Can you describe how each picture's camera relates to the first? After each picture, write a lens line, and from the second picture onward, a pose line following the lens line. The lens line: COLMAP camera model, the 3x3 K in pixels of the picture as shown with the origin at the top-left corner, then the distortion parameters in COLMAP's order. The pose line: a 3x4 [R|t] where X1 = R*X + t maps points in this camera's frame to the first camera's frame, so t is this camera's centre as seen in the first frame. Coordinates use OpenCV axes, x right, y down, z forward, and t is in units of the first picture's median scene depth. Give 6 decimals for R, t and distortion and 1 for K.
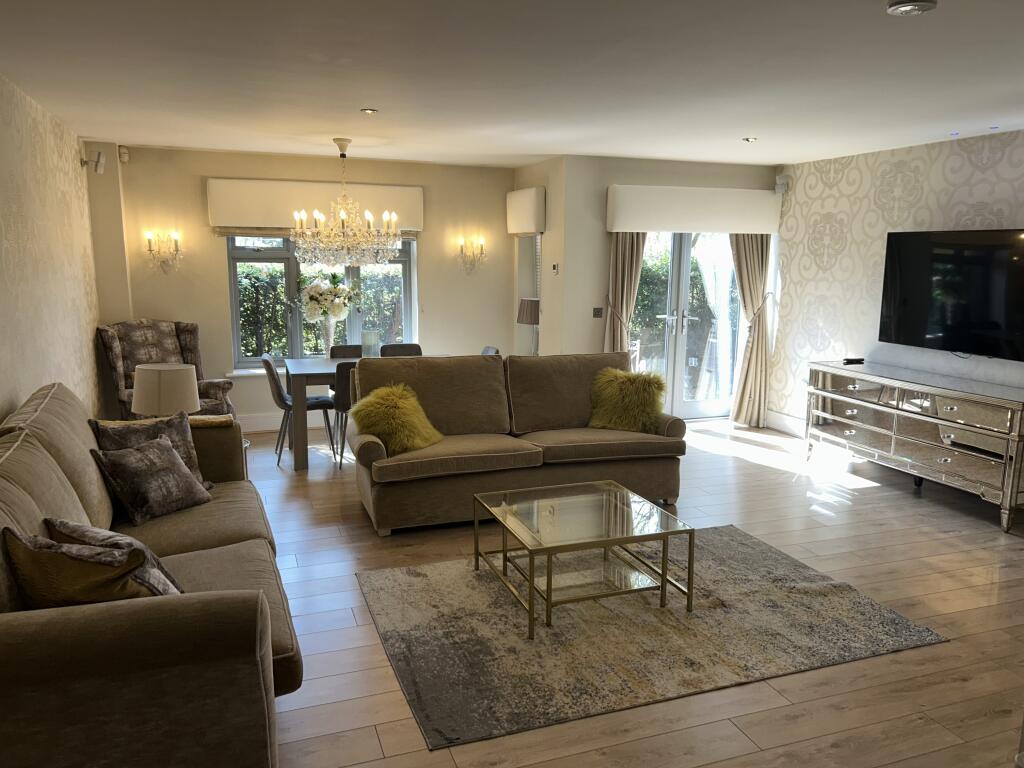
lens RADIAL K [[768.0, 0, 519.7], [0, 768.0, 385.8], [0, 0, 1]] dist [0.027249, -0.010596]
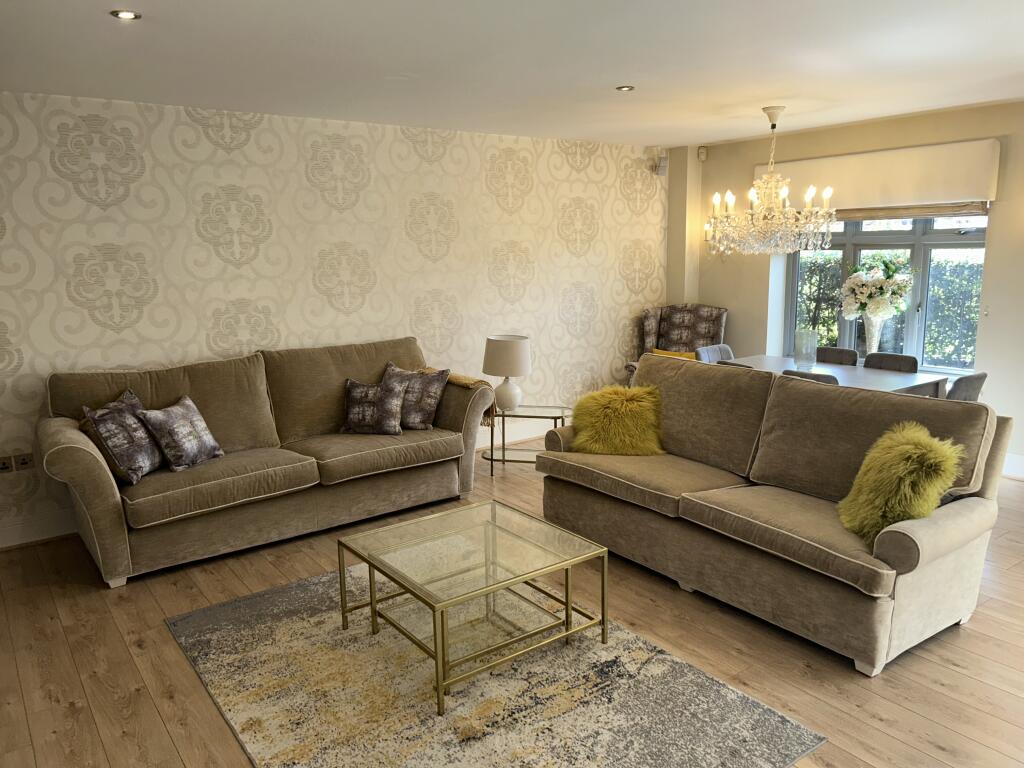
lens RADIAL K [[768.0, 0, 518.9], [0, 768.0, 384.4], [0, 0, 1]] dist [0.027249, -0.010596]
pose [[0.287632, 0.157768, -0.944657, 0.911622], [-0.142836, 0.982374, 0.120576, -0.128714], [0.947030, 0.100250, 0.305098, 0.814468]]
